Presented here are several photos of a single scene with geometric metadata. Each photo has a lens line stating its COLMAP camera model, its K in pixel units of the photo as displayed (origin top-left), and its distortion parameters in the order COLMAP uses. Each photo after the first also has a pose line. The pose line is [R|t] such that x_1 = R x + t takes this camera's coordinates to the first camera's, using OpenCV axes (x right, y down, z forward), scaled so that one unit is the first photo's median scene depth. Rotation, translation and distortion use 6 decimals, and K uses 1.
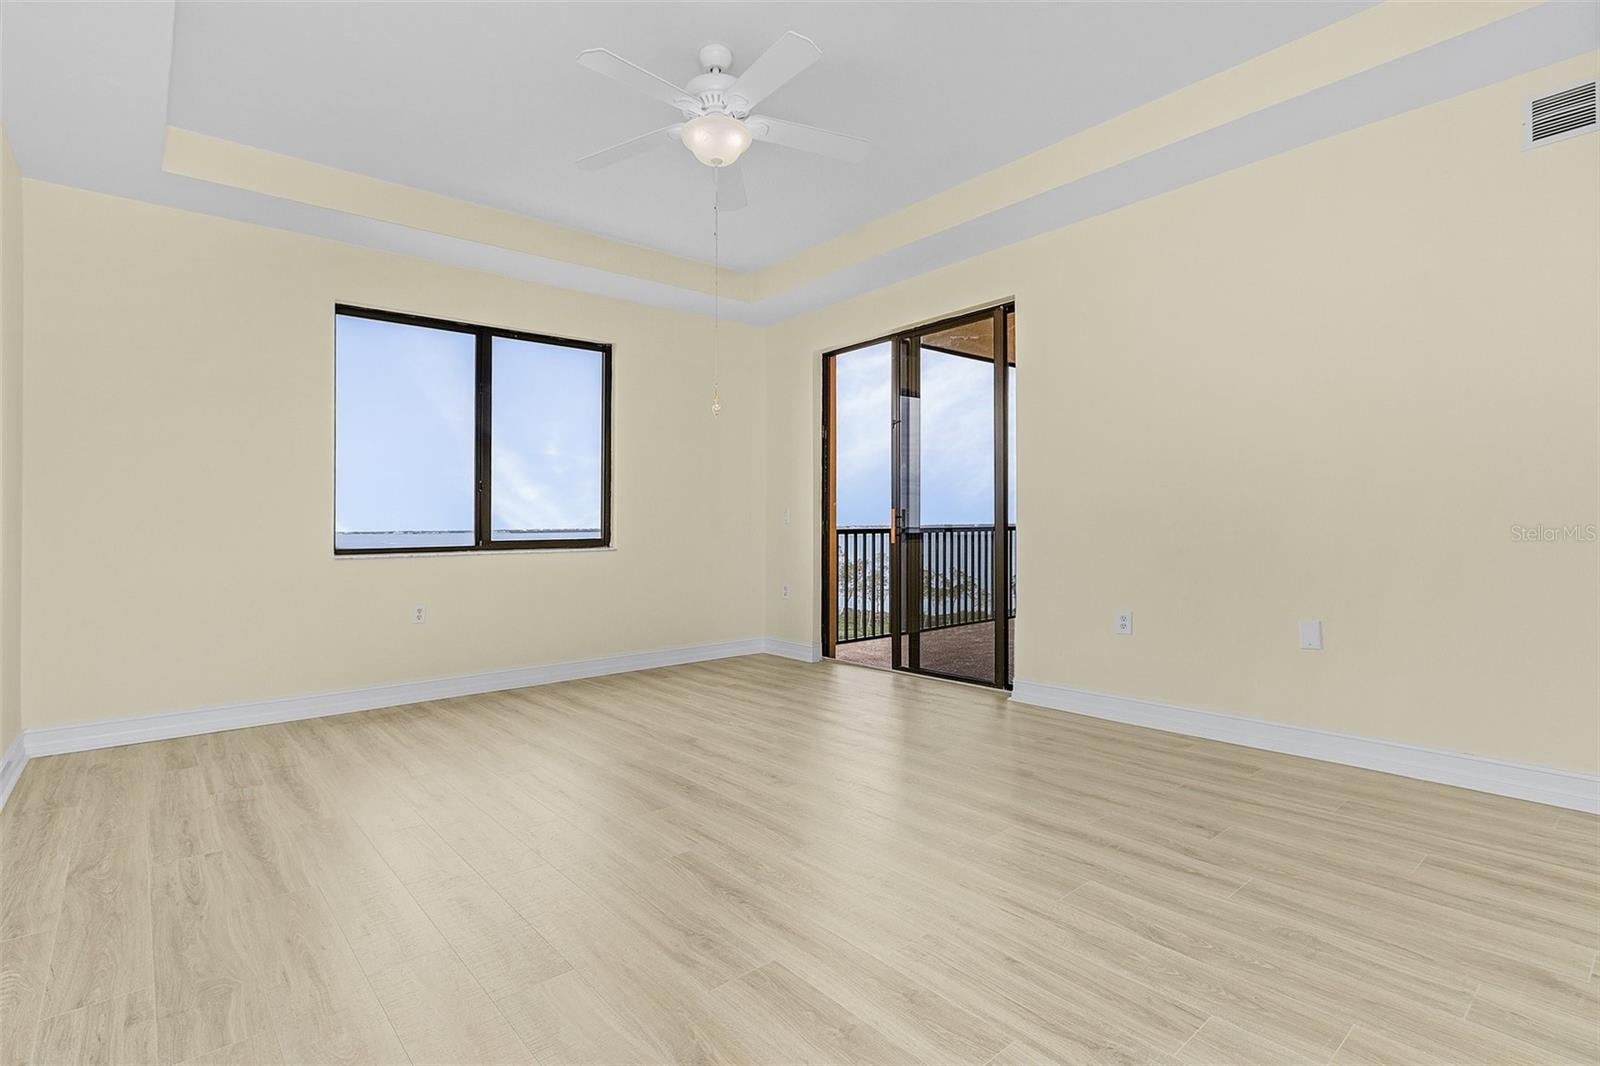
lens RADIAL K [[750.2, 0, 792.5], [0, 750.2, 503.3], [0, 0, 1]] dist [-0.001094, -0.000778]
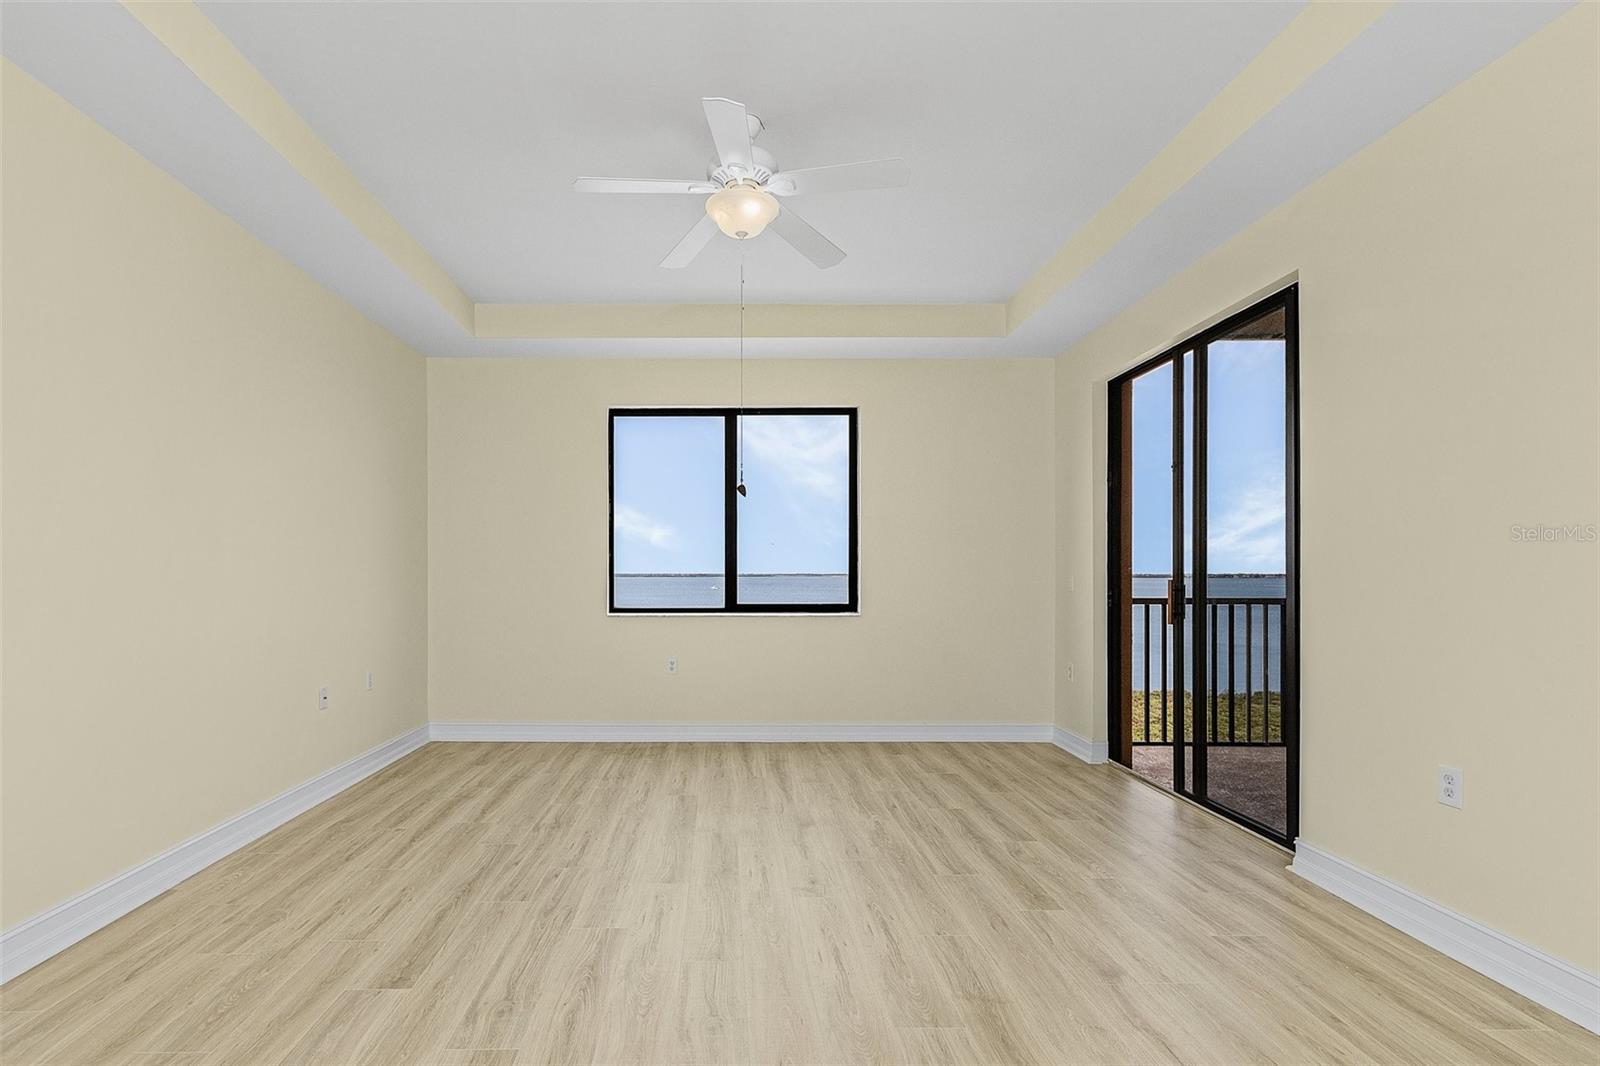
lens RADIAL K [[790.8, 0, 797.3], [0, 790.8, 544.1], [0, 0, 1]] dist [-0.000193, -0.000072]
pose [[0.780612, -0.004729, -0.624998, 0.372124], [0.005143, 0.999986, -0.001143, -0.032803], [0.624995, -0.002322, 0.780626, 0.151330]]
